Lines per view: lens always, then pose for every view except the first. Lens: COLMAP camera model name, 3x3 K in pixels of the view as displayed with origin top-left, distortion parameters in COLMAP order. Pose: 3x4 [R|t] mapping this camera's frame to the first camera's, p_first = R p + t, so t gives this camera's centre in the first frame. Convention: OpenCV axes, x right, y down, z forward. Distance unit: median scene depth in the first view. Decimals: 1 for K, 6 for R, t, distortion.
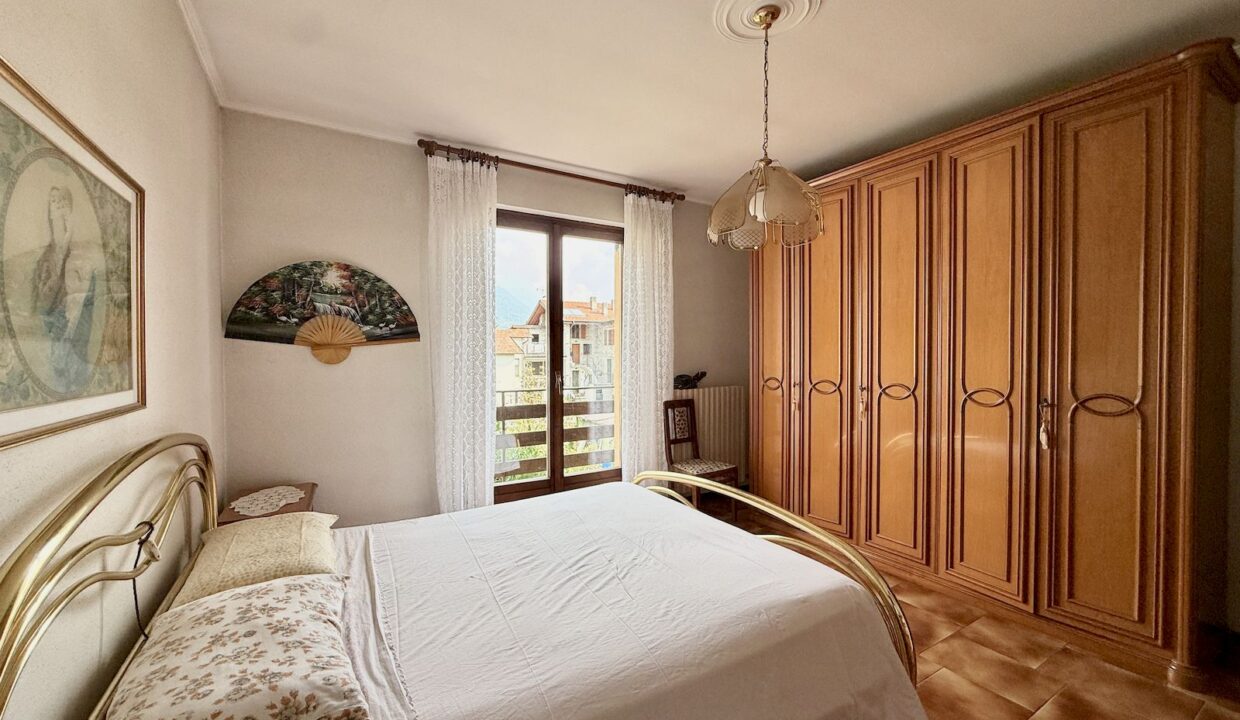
lens RADIAL K [[494.7, 0, 619.2], [0, 494.7, 365.3], [0, 0, 1]] dist [0.001238, -0.000267]
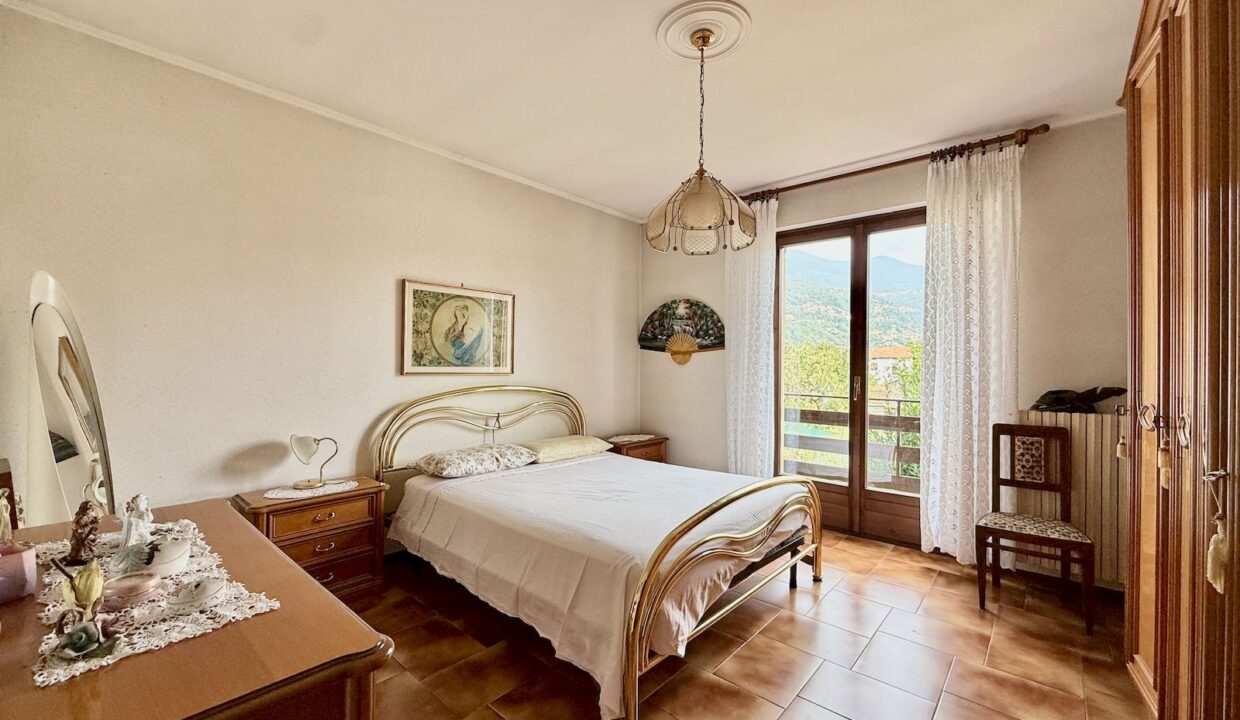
lens RADIAL K [[494.7, 0, 617.1], [0, 494.7, 363.6], [0, 0, 1]] dist [0.001238, -0.000267]
pose [[0.296881, 0.003666, -0.954907, 0.816573], [-0.034088, 0.999396, -0.006761, 0.011906], [0.954306, 0.034558, 0.296827, 0.334308]]
